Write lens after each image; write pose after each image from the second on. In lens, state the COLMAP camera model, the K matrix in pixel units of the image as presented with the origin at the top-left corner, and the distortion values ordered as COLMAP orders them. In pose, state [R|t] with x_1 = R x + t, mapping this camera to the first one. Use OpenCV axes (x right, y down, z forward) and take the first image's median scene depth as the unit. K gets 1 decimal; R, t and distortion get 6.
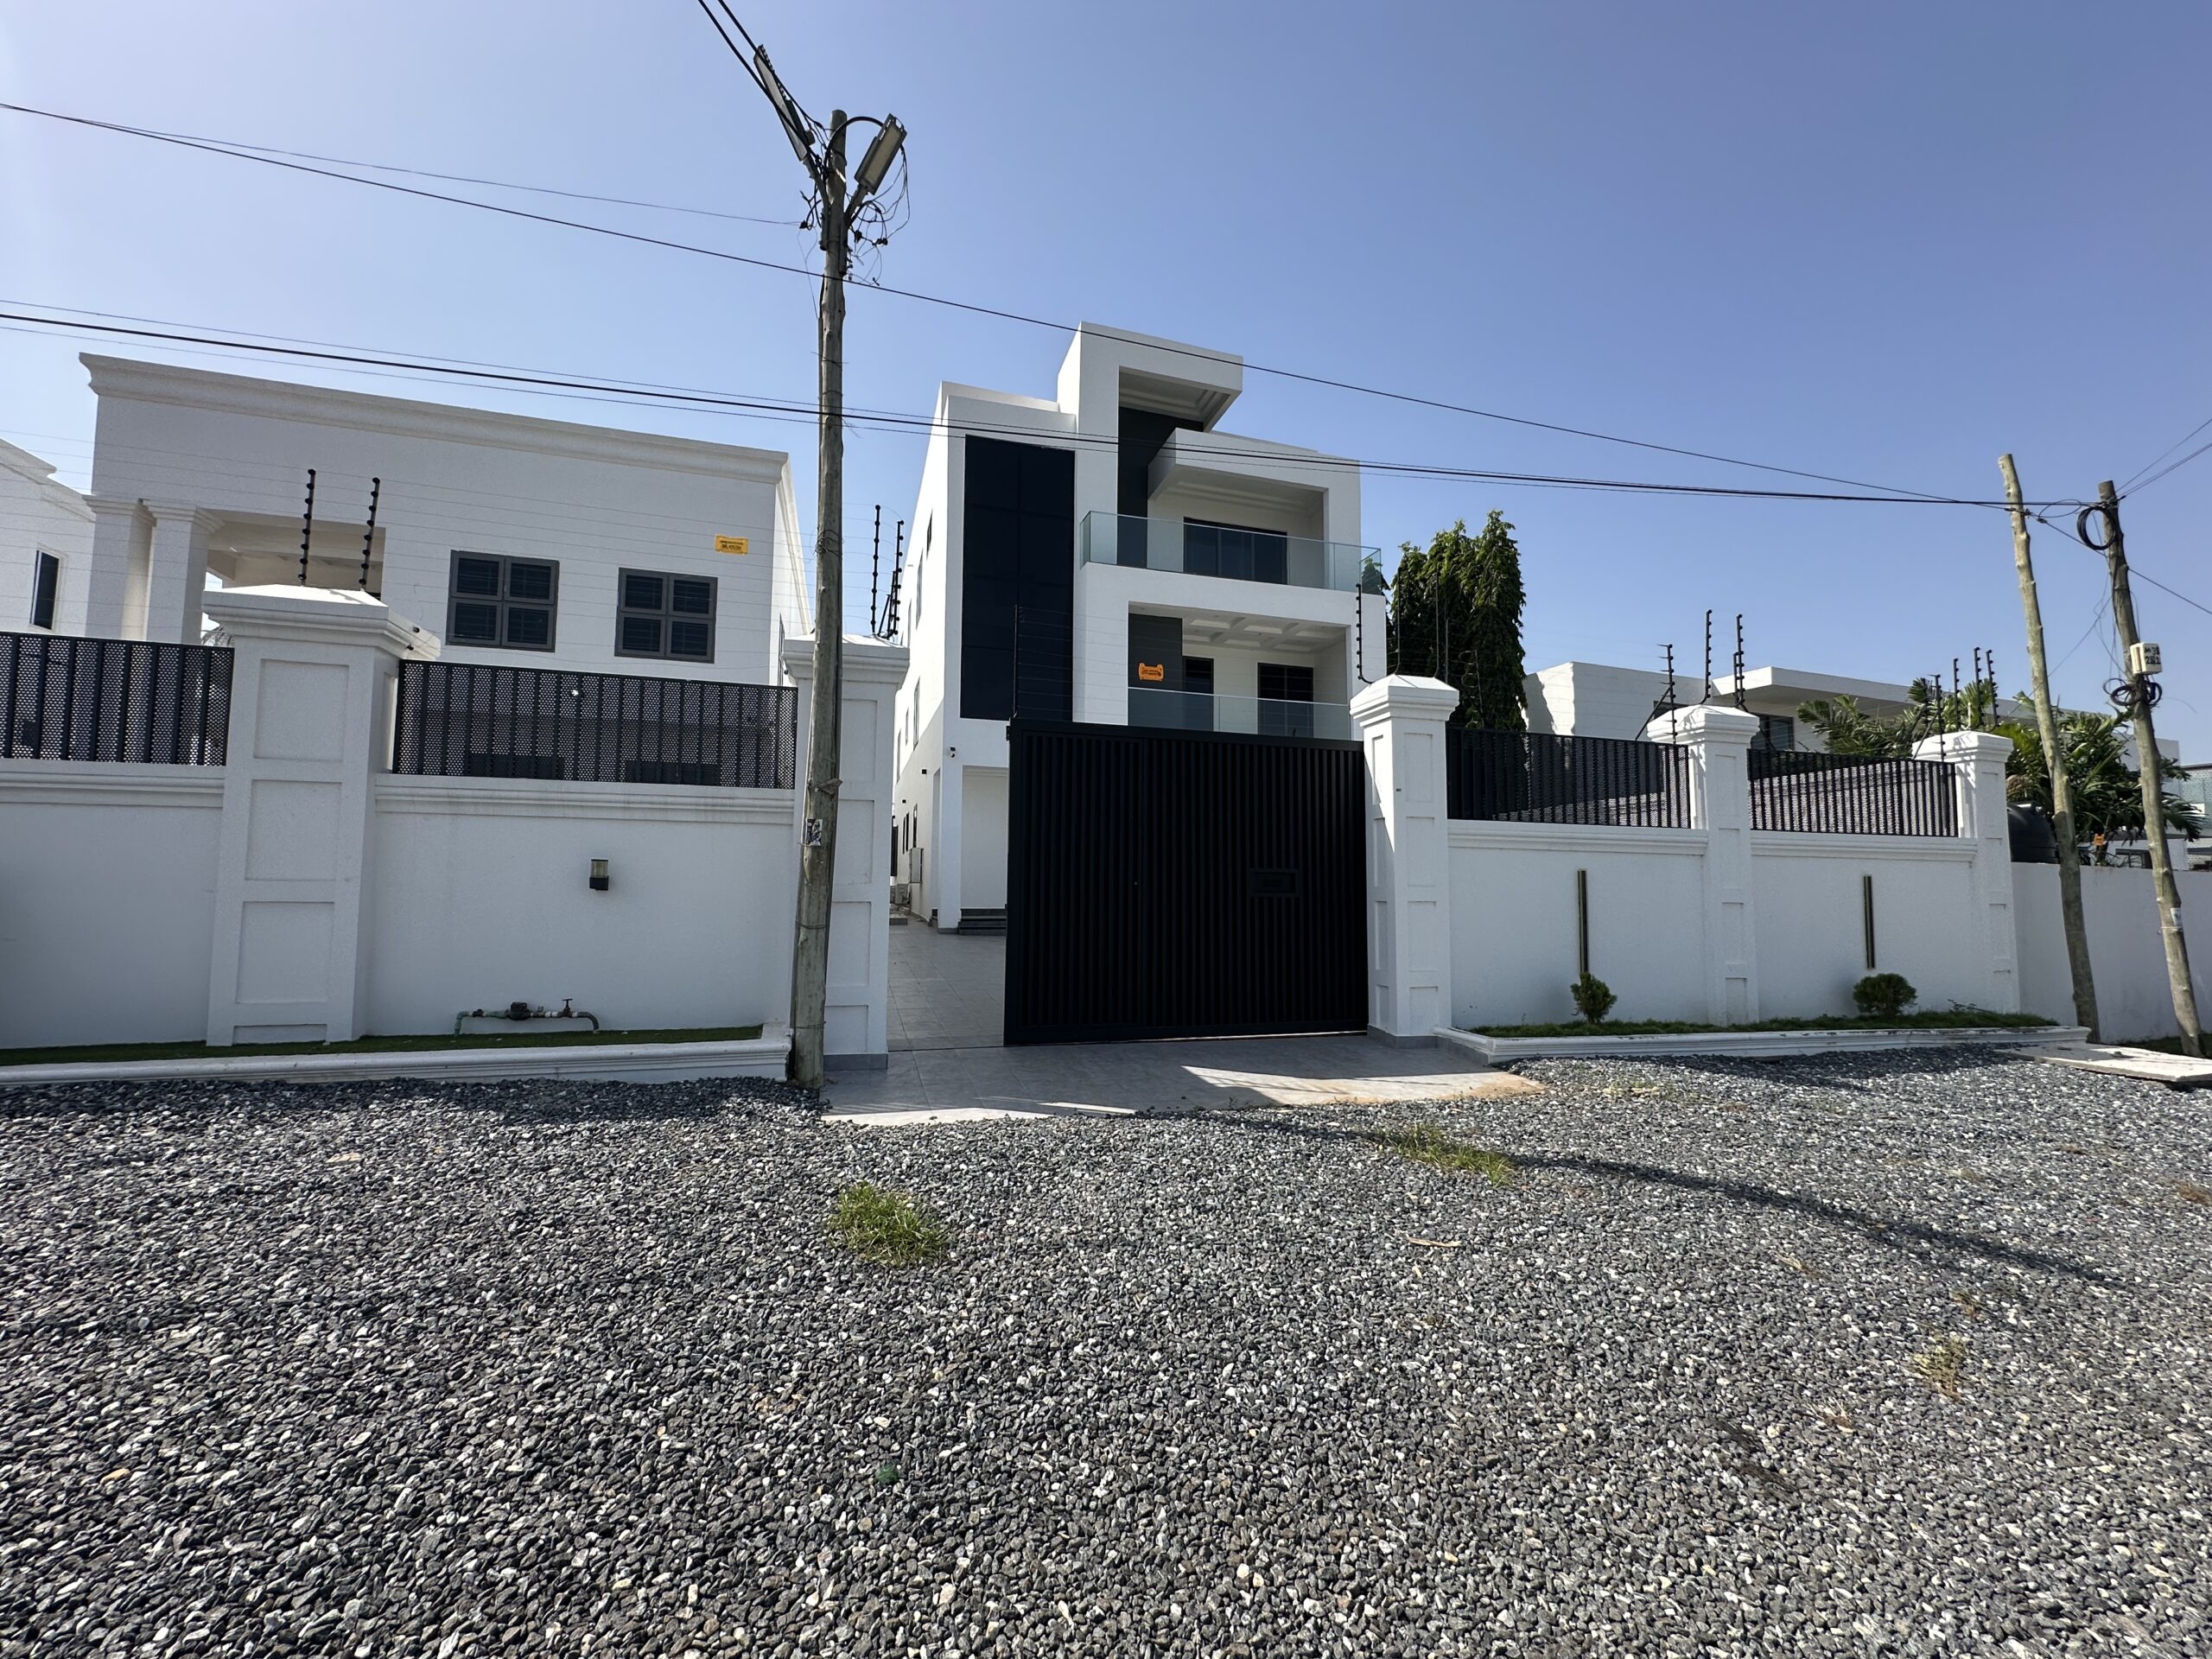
lens RADIAL K [[898.4, 0, 1104.4], [0, 898.4, 833.2], [0, 0, 1]] dist [-0.002543, 0.000194]
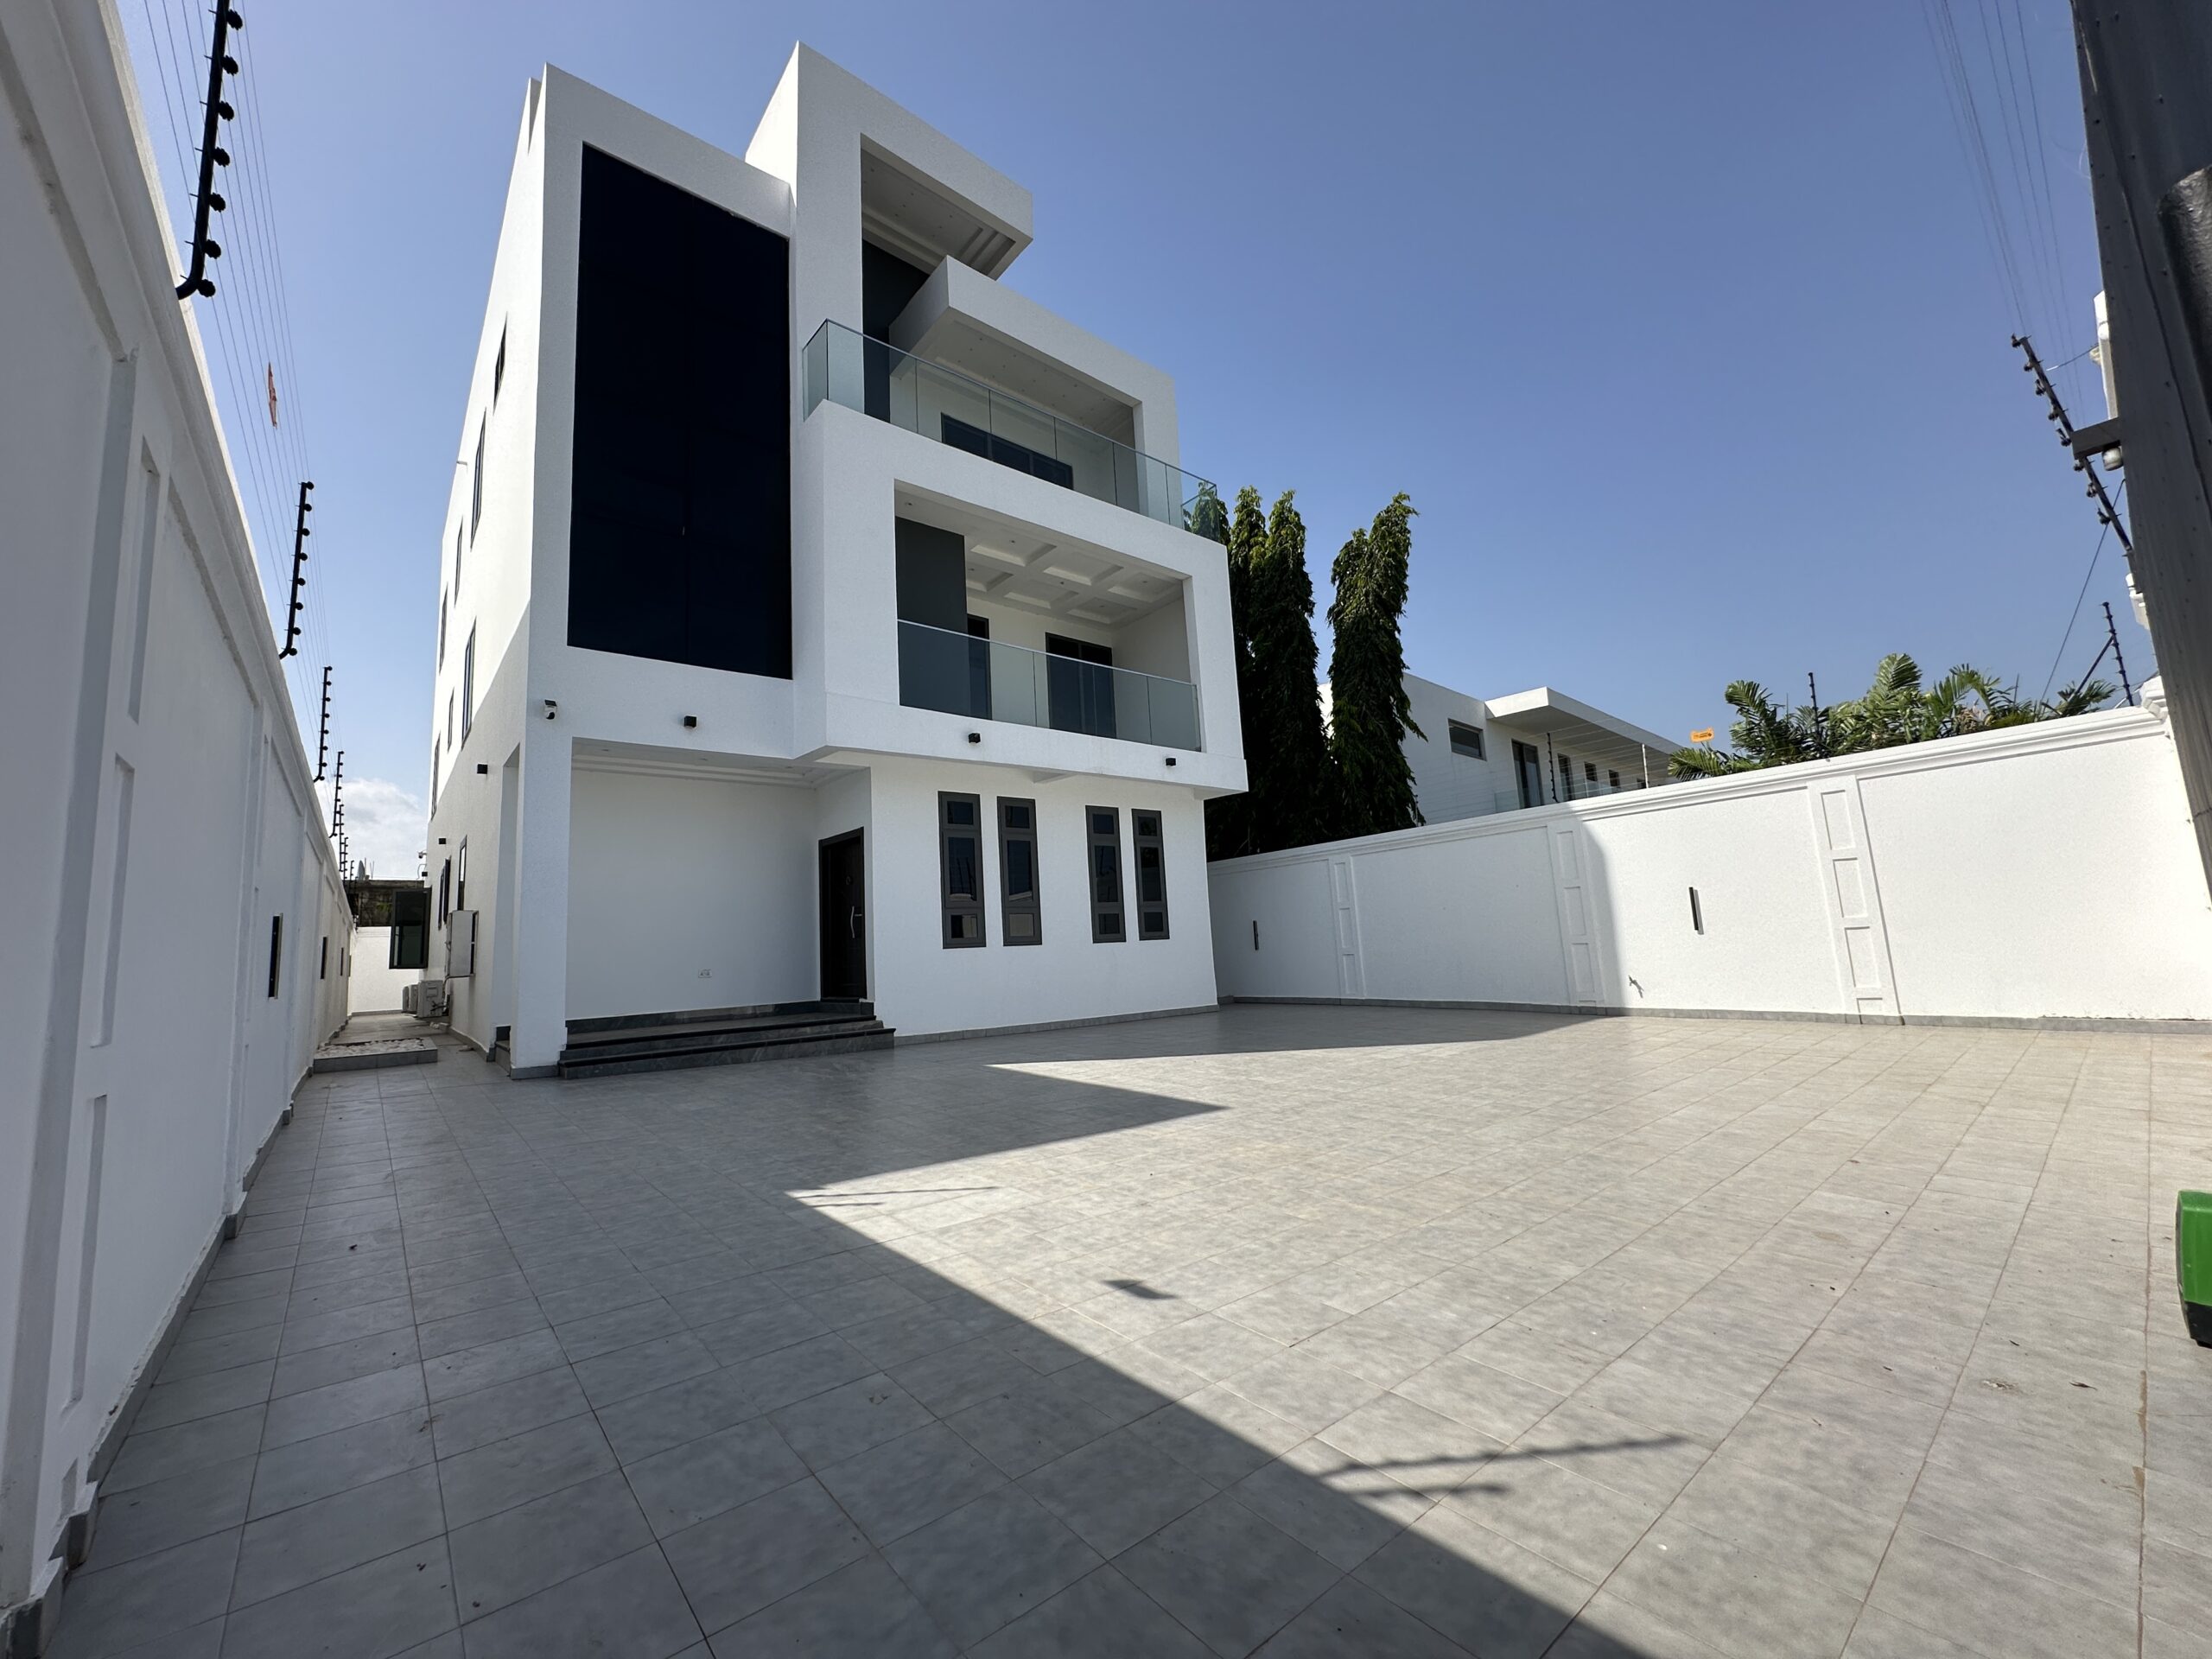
lens RADIAL K [[884.6, 0, 1106.0], [0, 884.6, 829.5], [0, 0, 1]] dist [-0.001936, 0.000462]
pose [[0.915050, -0.003187, 0.403328, -0.188016], [0.035947, 0.996634, -0.073680, 0.054485], [-0.401736, 0.081919, 0.912084, 0.960901]]
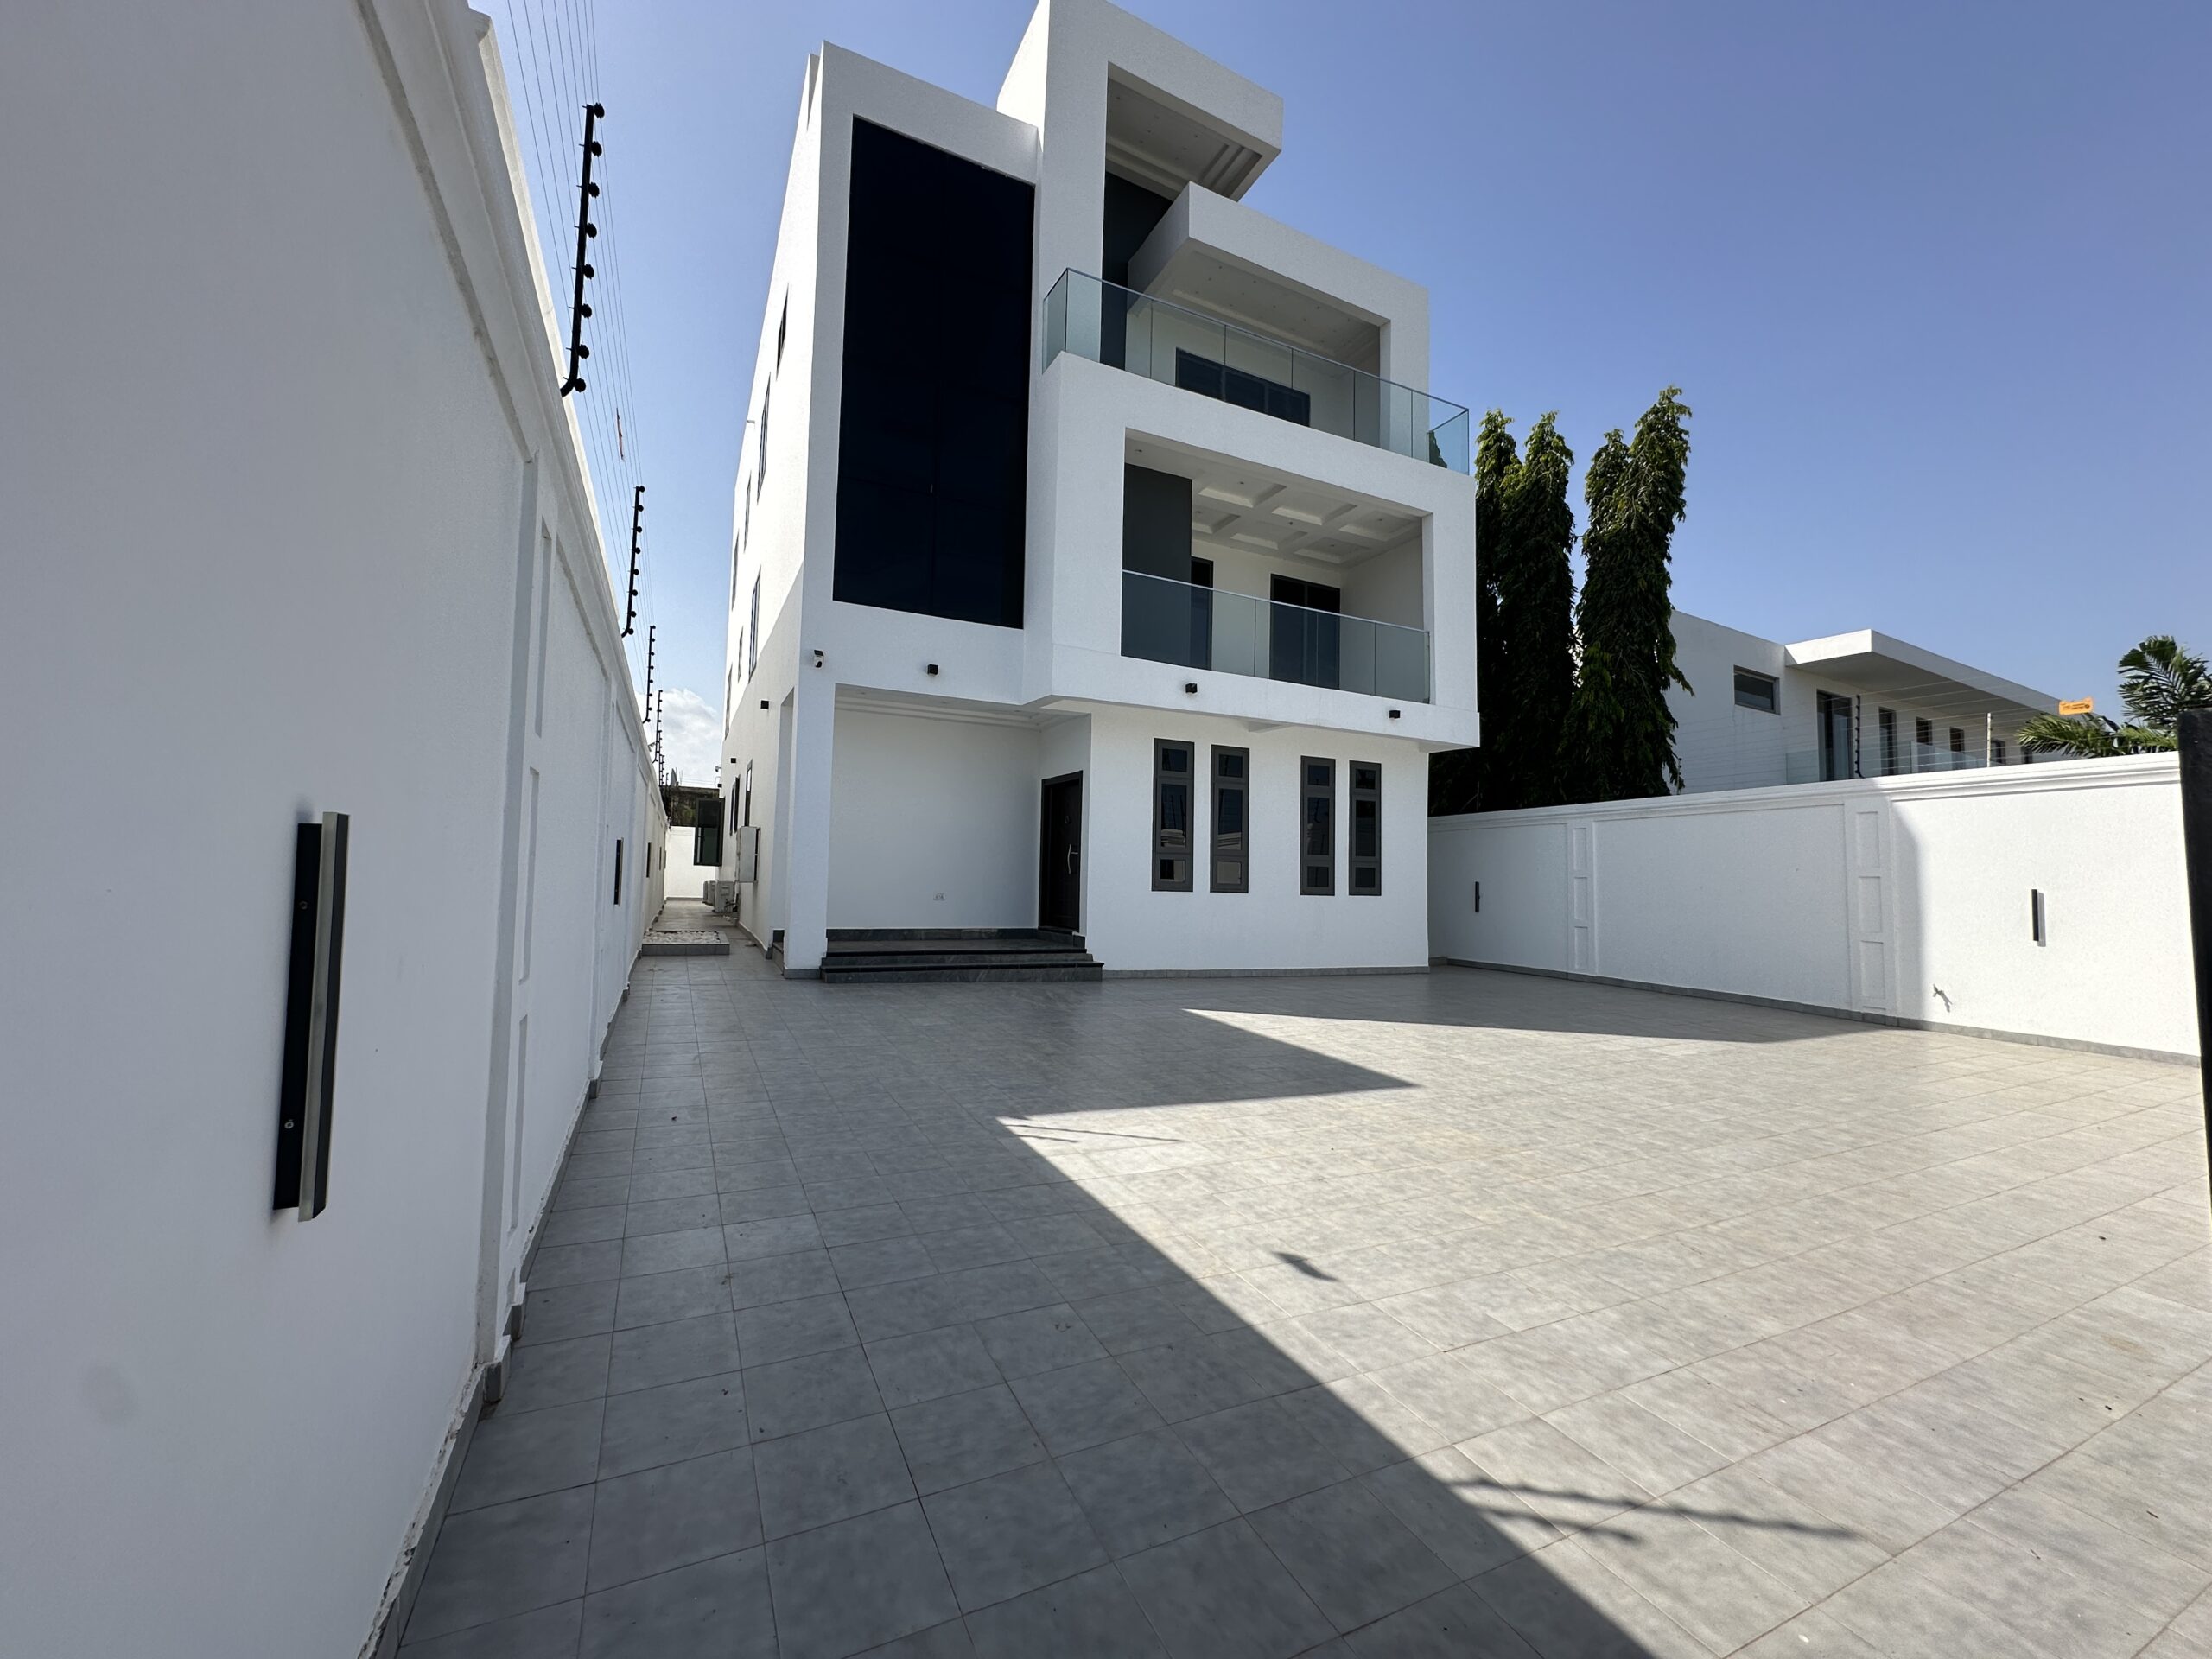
lens RADIAL K [[884.6, 0, 1106.0], [0, 884.6, 829.5], [0, 0, 1]] dist [-0.001936, 0.000462]
pose [[0.984935, 0.023949, 0.171260, -0.186014], [-0.025275, 0.999665, 0.005565, 0.022470], [-0.171070, -0.009810, 0.985210, 0.935110]]
